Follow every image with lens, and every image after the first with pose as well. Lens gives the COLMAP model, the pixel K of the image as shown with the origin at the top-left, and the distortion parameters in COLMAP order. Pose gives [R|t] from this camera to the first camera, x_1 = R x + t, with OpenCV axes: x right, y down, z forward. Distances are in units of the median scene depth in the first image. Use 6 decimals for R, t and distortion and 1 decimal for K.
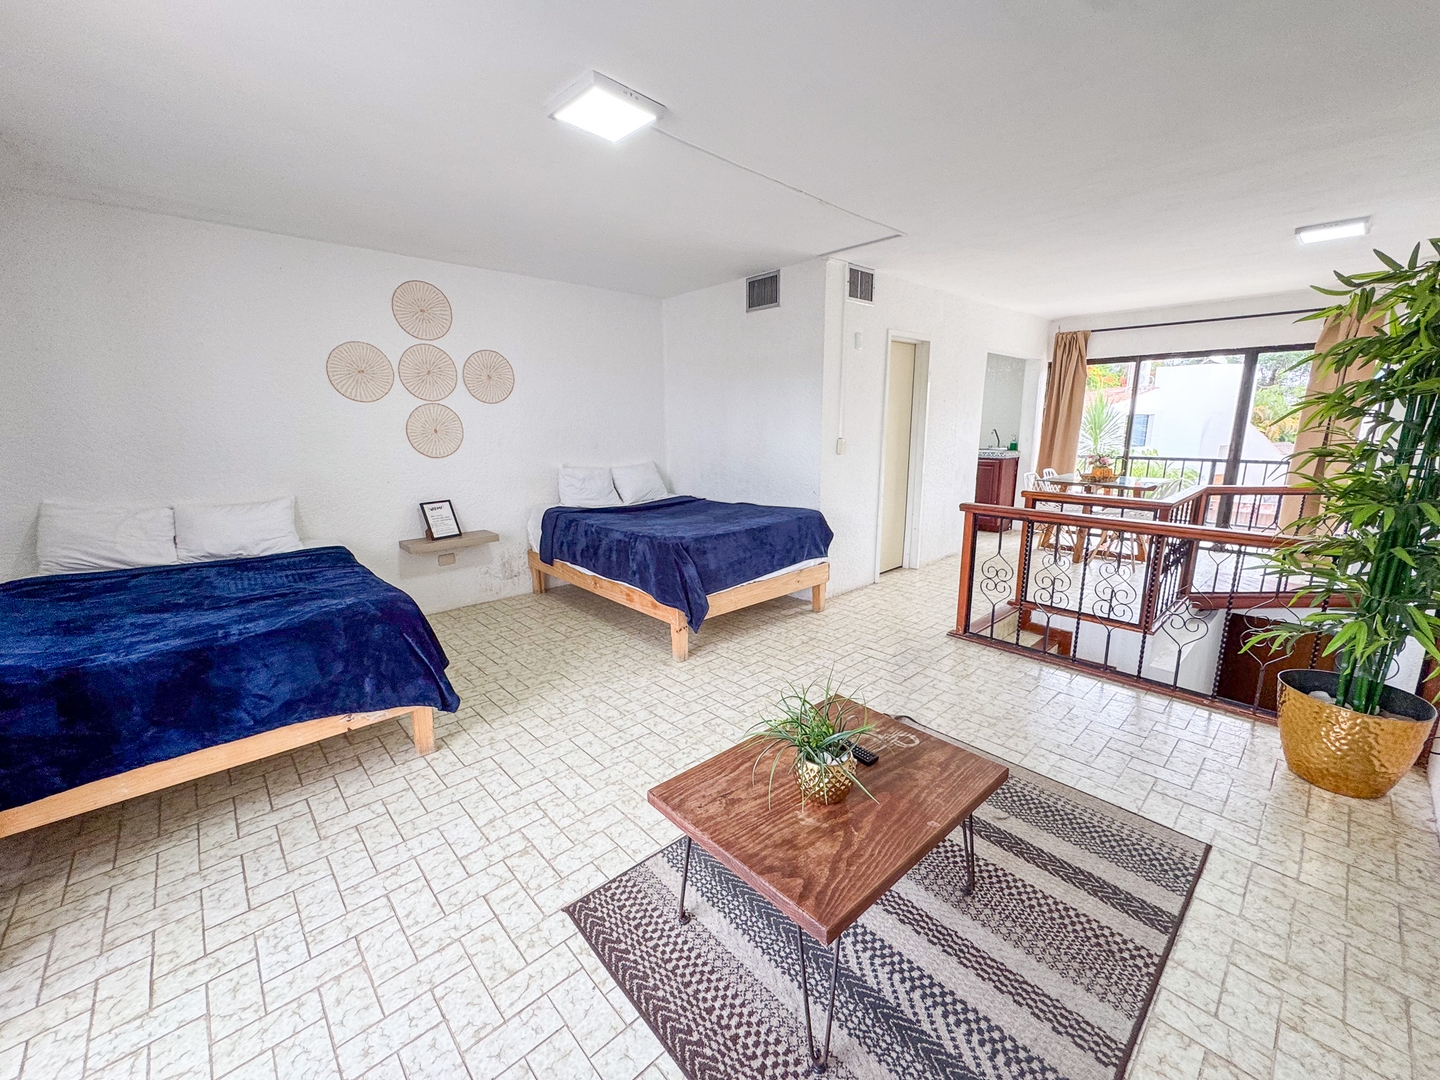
lens RADIAL K [[576.3, 0, 720.0], [0, 576.3, 540.0], [0, 0, 1]] dist [0.014923, -0.020449]
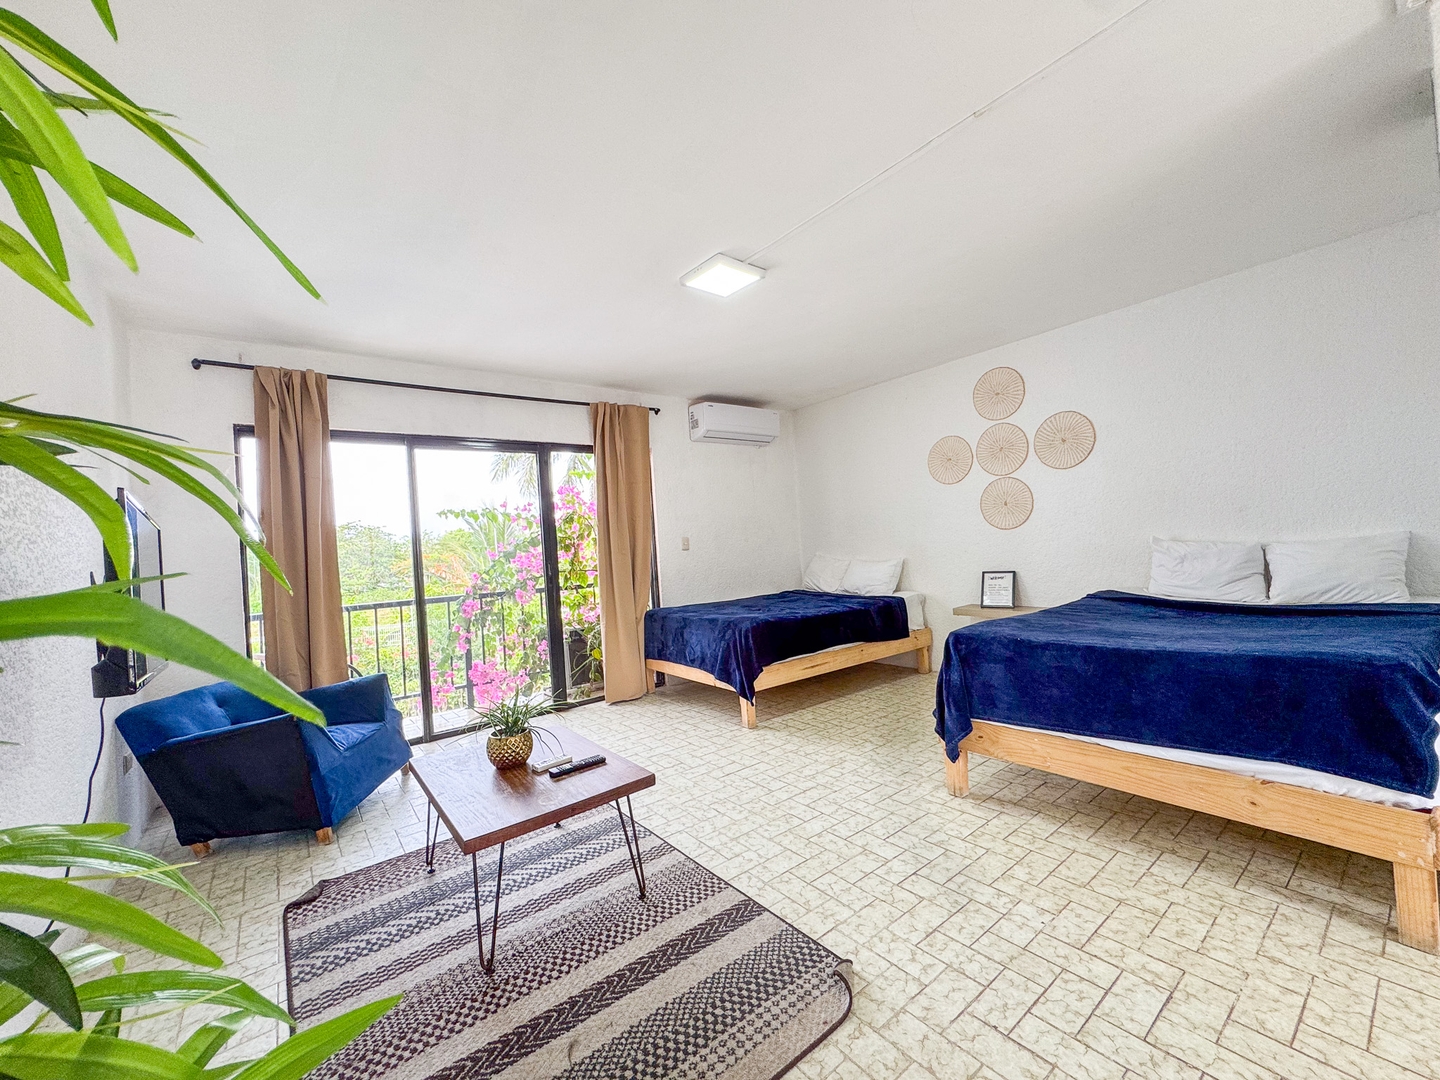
lens RADIAL K [[581.8, 0, 716.3], [0, 581.8, 535.8], [0, 0, 1]] dist [-0.001588, 0.000117]
pose [[-0.069407, 0.010754, -0.997530, 1.316505], [-0.143621, 0.989417, 0.020660, -0.179035], [0.987196, 0.144700, -0.067128, 1.289370]]
